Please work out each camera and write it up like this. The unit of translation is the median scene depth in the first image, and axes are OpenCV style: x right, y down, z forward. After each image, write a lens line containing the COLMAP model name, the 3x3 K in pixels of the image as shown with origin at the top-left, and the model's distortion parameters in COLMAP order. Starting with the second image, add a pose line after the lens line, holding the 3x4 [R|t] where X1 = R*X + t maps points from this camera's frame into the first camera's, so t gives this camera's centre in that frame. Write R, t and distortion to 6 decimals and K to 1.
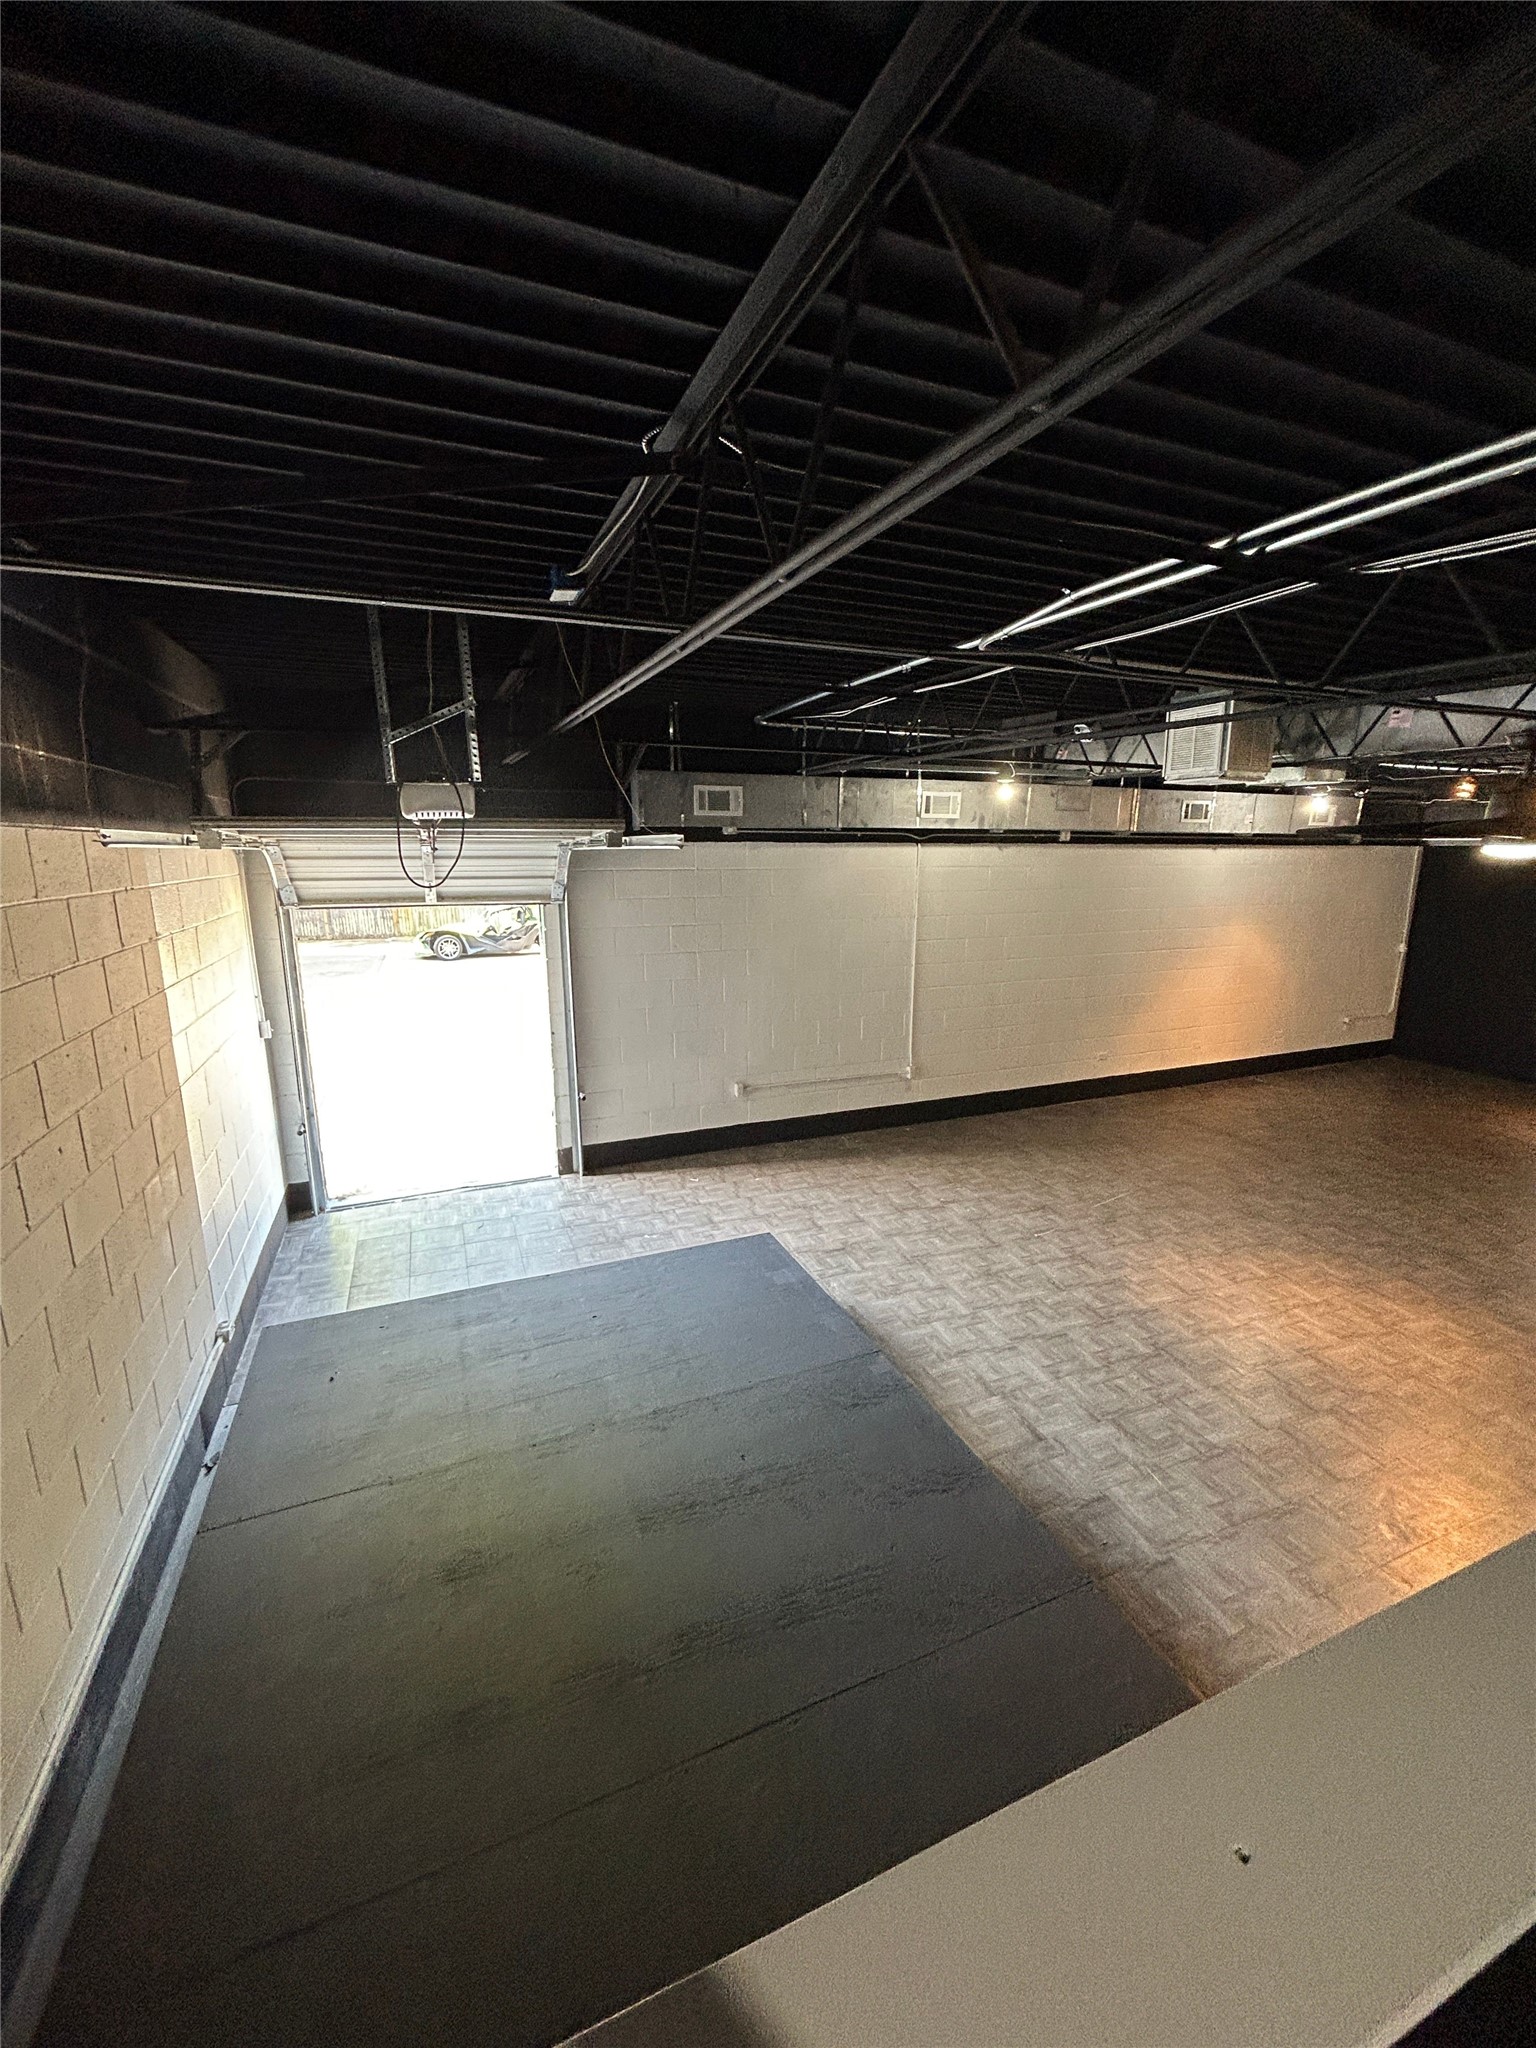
lens RADIAL K [[826.2, 0, 776.1], [0, 826.2, 1024.9], [0, 0, 1]] dist [-0.000357, 0.000400]
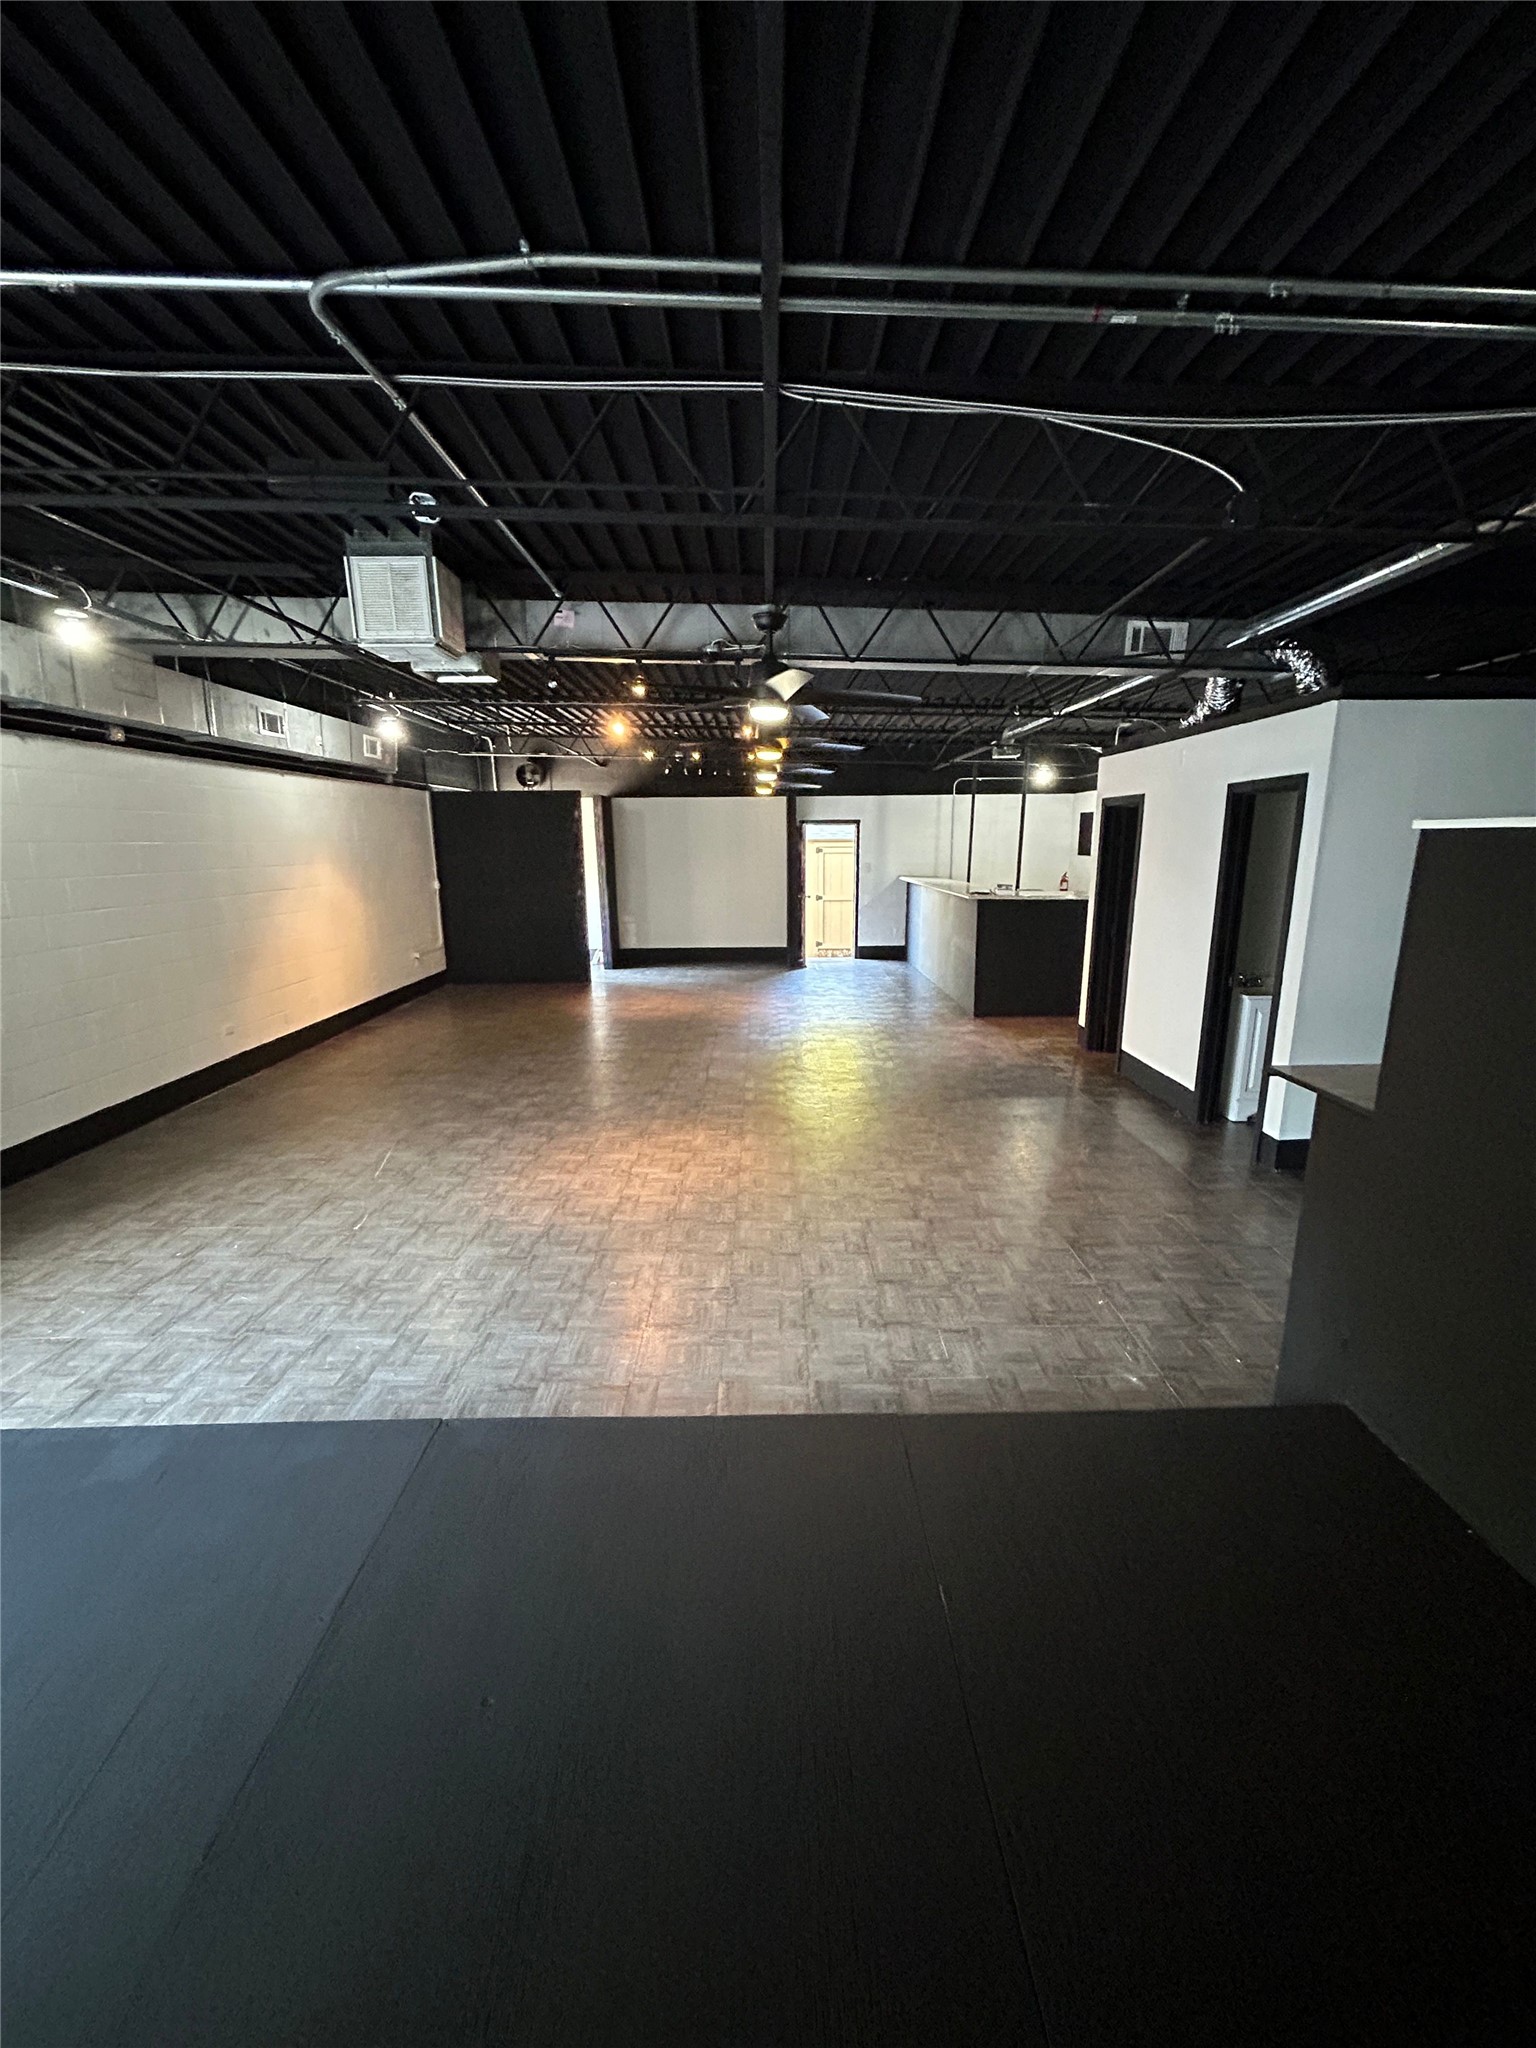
lens RADIAL K [[826.2, 0, 773.4], [0, 826.2, 1027.9], [0, 0, 1]] dist [-0.000357, 0.000400]
pose [[0.373758, -0.209356, 0.903590, -0.163676], [0.198374, 0.969695, 0.142617, 0.035542], [-0.906065, 0.125945, 0.403961, 0.268467]]
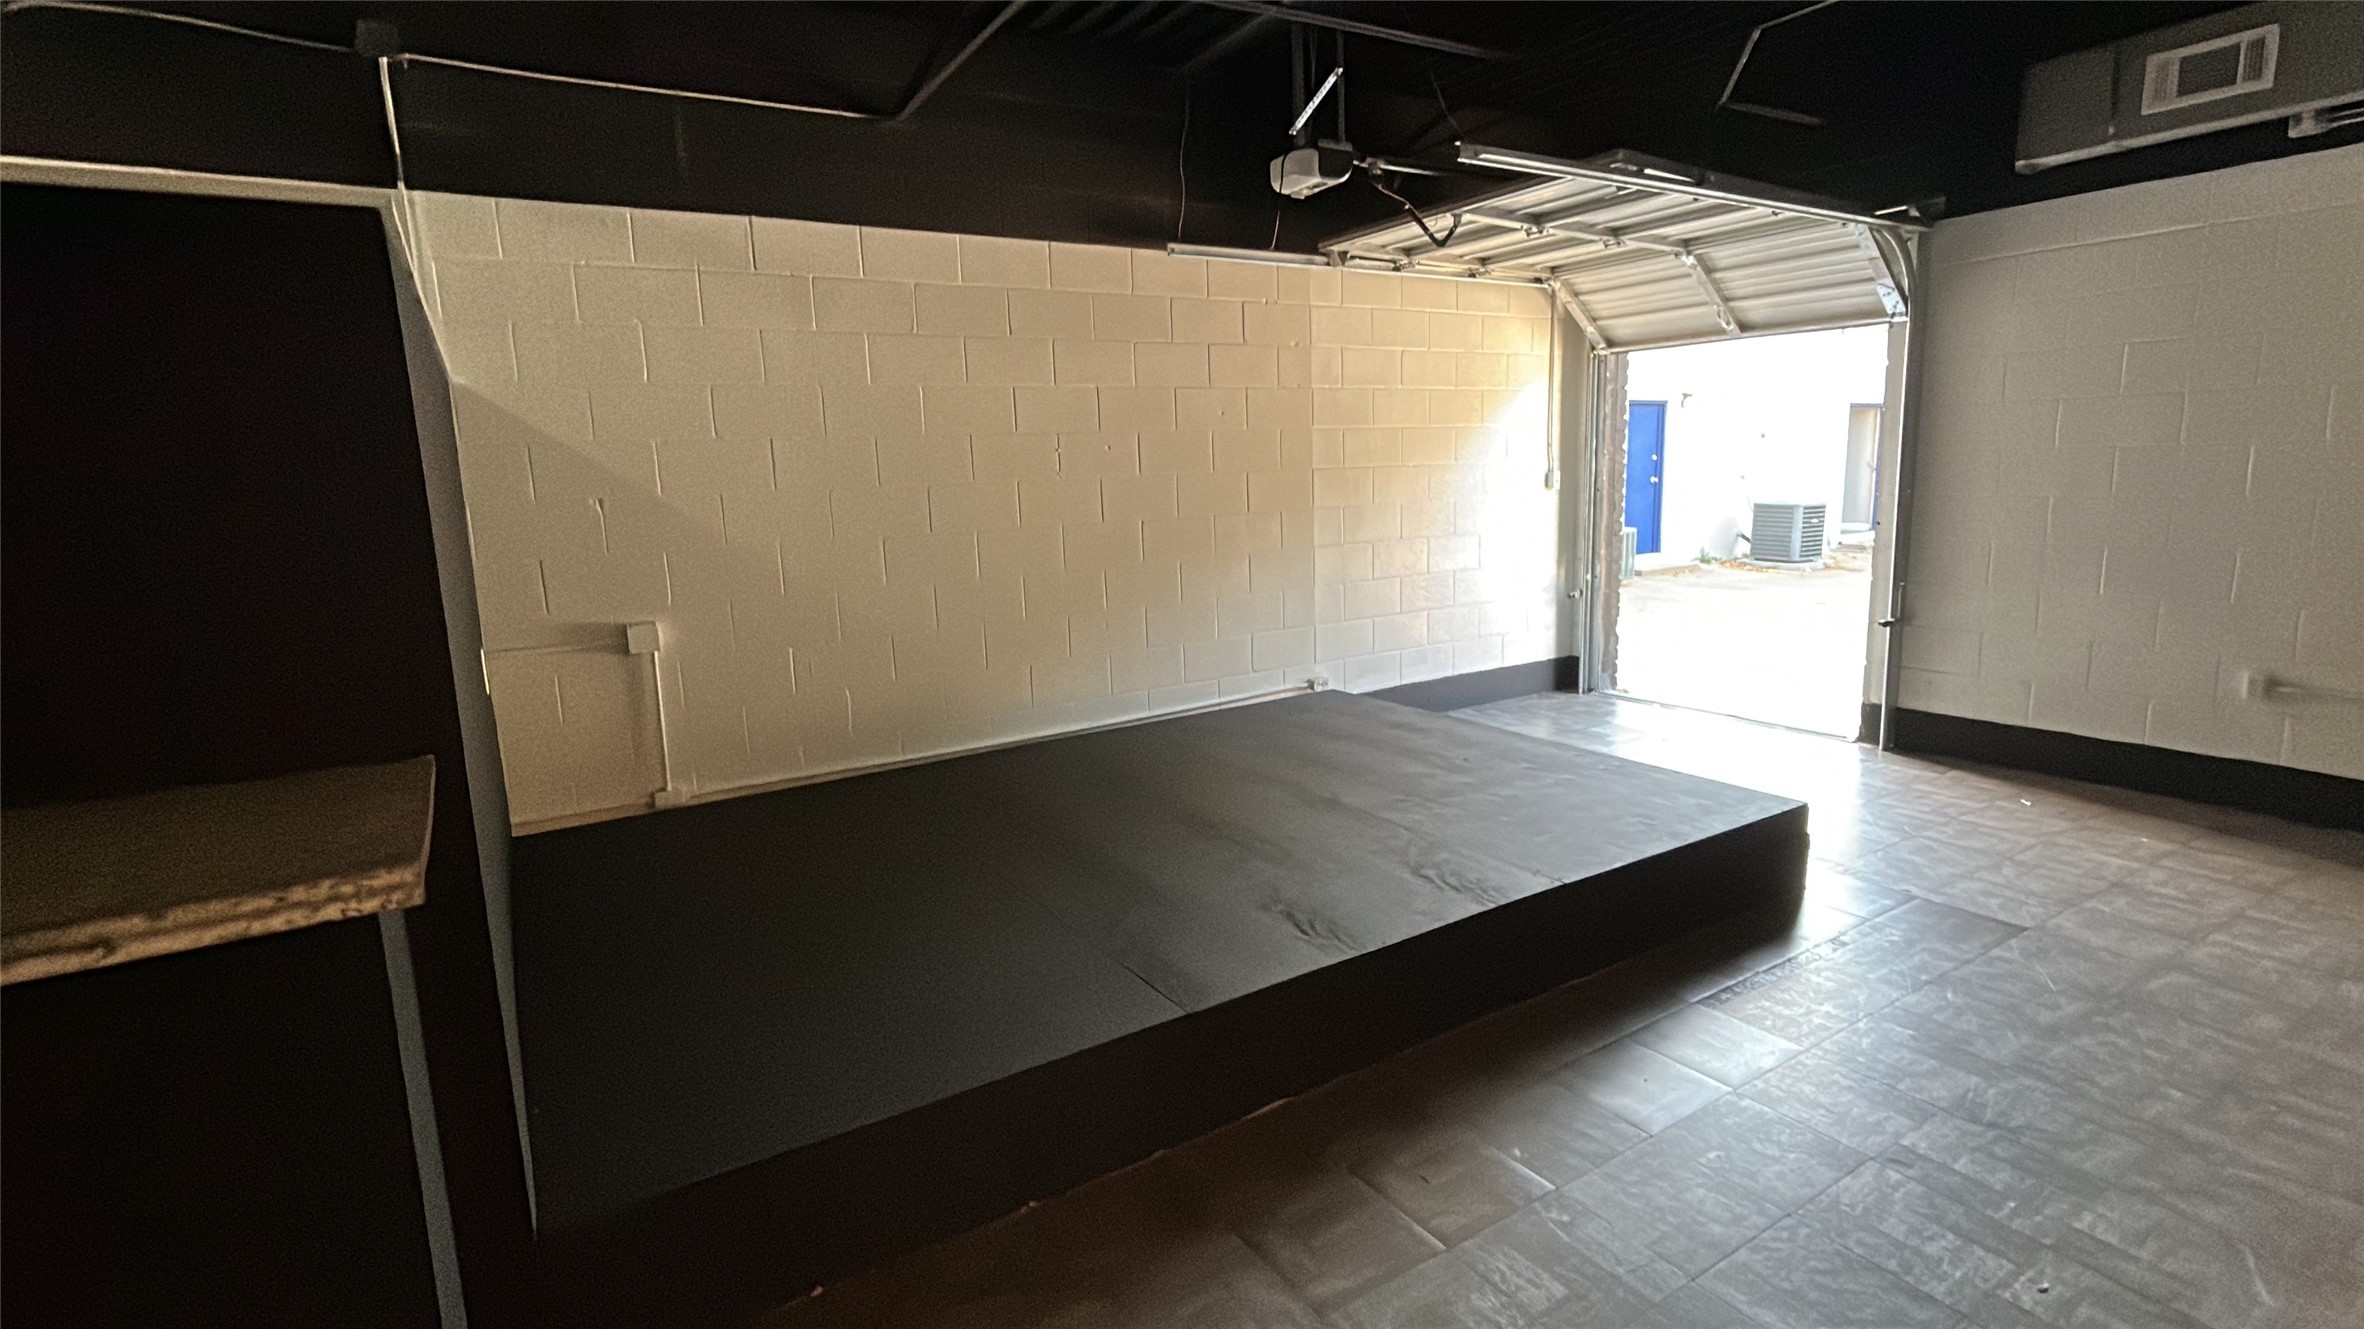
lens RADIAL K [[1102.0, 0, 1172.7], [0, 1102.0, 655.1], [0, 0, 1]] dist [-0.003145, 0.002849]
pose [[0.158747, 0.166539, -0.973172, 0.506074], [-0.170637, 0.975467, 0.139097, 0.084789], [0.972462, 0.143978, 0.183270, 0.287450]]
